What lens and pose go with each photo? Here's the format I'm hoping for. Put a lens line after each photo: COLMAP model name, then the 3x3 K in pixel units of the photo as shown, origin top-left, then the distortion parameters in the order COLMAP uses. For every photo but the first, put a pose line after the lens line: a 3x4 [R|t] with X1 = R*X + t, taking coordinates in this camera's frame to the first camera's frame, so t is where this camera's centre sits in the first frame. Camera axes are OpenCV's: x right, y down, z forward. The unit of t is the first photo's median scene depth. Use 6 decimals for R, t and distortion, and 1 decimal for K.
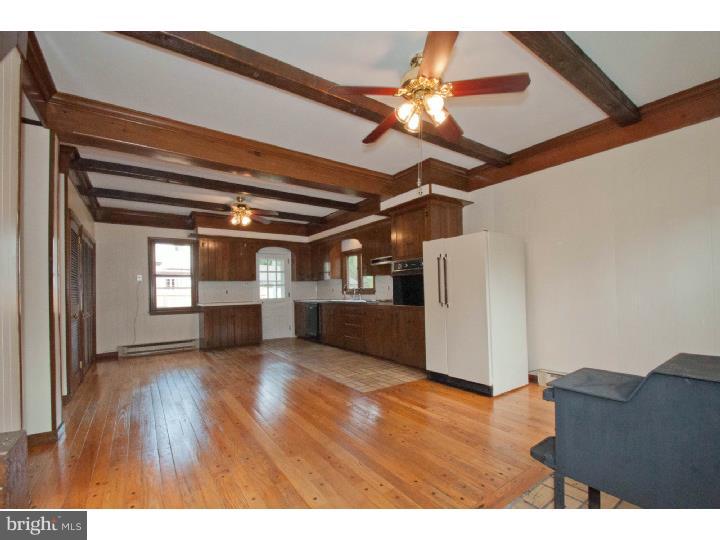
lens RADIAL K [[317.7, 0, 359.4], [0, 317.7, 284.6], [0, 0, 1]] dist [-0.000867, -0.000338]
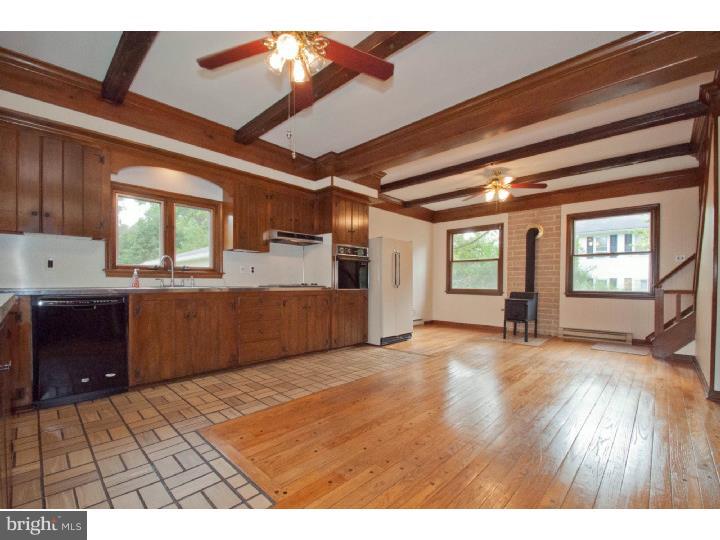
lens RADIAL K [[317.7, 0, 359.4], [0, 317.7, 284.6], [0, 0, 1]] dist [-0.000867, -0.000338]
pose [[-0.192117, 0.003521, 0.981366, -0.566932], [-0.023178, 0.999698, -0.008125, 0.038359], [-0.981098, -0.024307, -0.191977, 0.754905]]
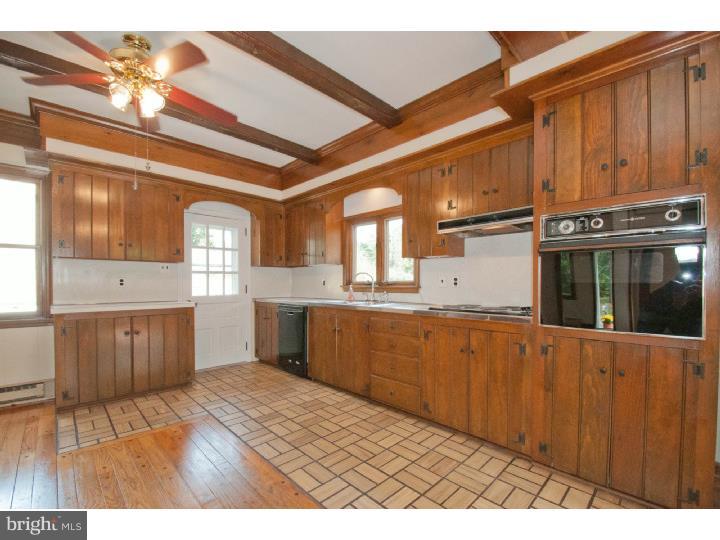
lens RADIAL K [[317.7, 0, 359.4], [0, 317.7, 284.6], [0, 0, 1]] dist [-0.000867, -0.000338]
pose [[0.986617, 0.019728, 0.161859, -0.122532], [-0.023226, 0.999535, 0.019748, 0.007462], [-0.161394, -0.023243, 0.986616, 0.433563]]
